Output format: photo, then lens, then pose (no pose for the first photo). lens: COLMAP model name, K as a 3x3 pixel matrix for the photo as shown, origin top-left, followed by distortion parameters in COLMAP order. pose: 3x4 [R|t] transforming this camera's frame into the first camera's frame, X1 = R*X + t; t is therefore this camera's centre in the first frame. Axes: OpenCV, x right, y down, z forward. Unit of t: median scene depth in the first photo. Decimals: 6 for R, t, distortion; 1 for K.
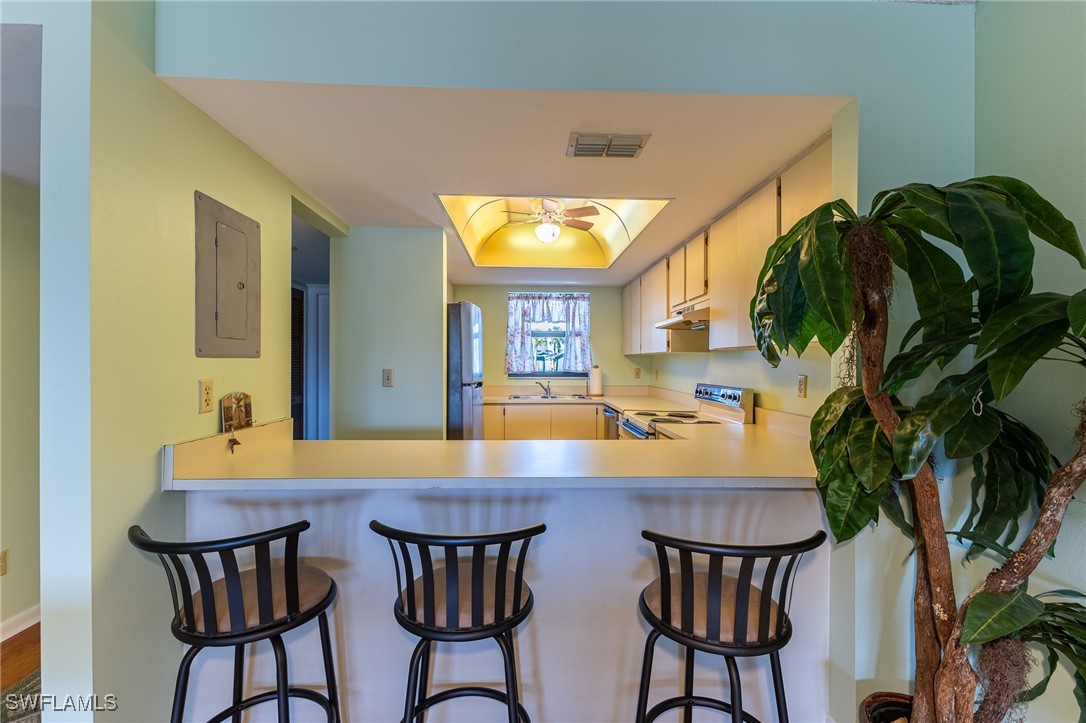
lens RADIAL K [[479.5, 0, 543.0], [0, 479.5, 361.5], [0, 0, 1]] dist [0.001022, -0.000028]
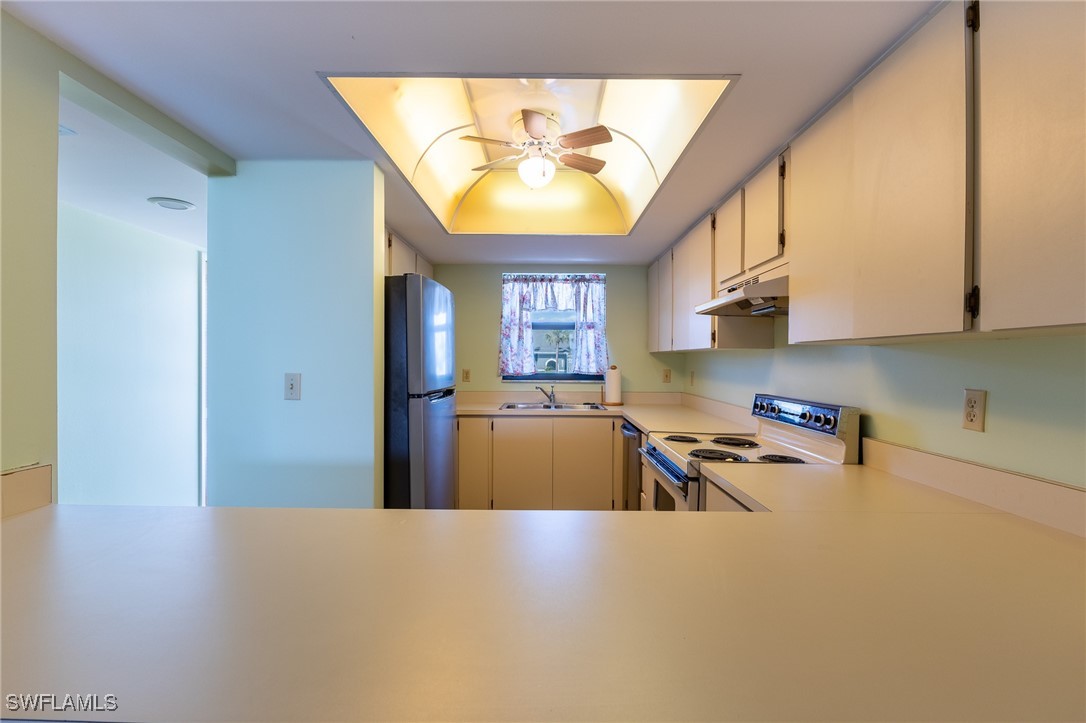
lens RADIAL K [[491.3, 0, 543.1], [0, 491.3, 358.3], [0, 0, 1]] dist [-0.000853, -0.000409]
pose [[0.998881, 0.002627, -0.047211, 0.039145], [-0.002700, 0.999995, -0.001478, -0.003020], [0.047207, 0.001603, 0.998884, 0.225437]]
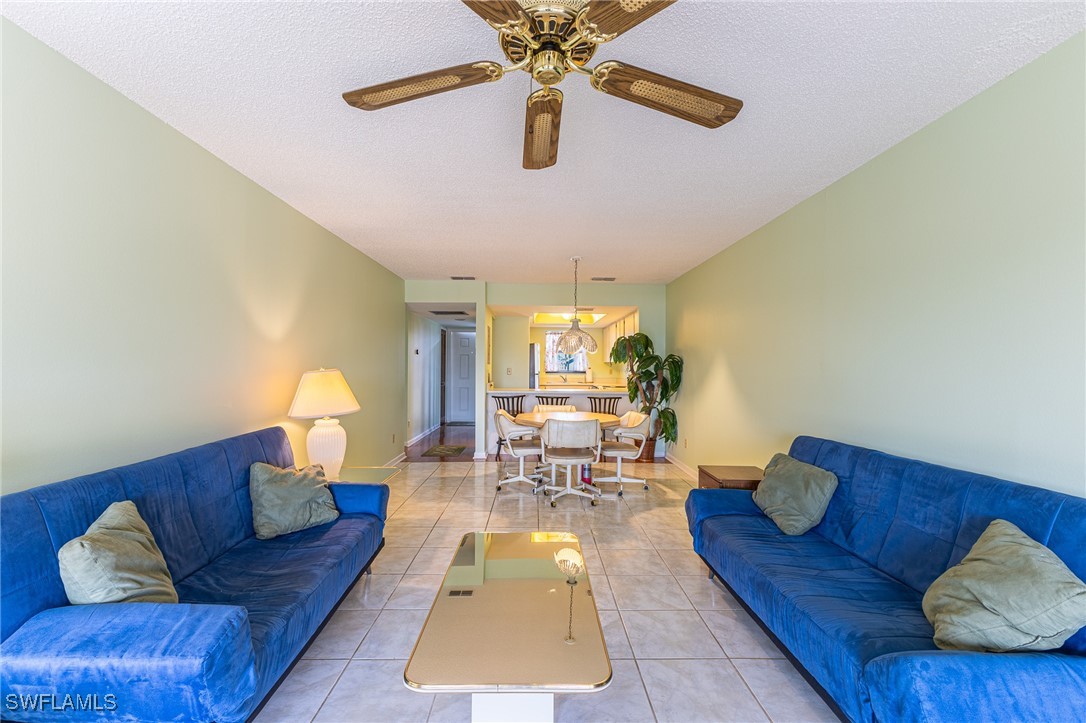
lens RADIAL K [[471.8, 0, 543.0], [0, 471.8, 361.5], [0, 0, 1]] dist [0.004920, -0.000047]
pose [[0.999791, 0.002183, -0.020346, -0.051390], [-0.002450, 0.999911, -0.013093, 0.009815], [0.020316, 0.013140, 0.999707, -1.135749]]
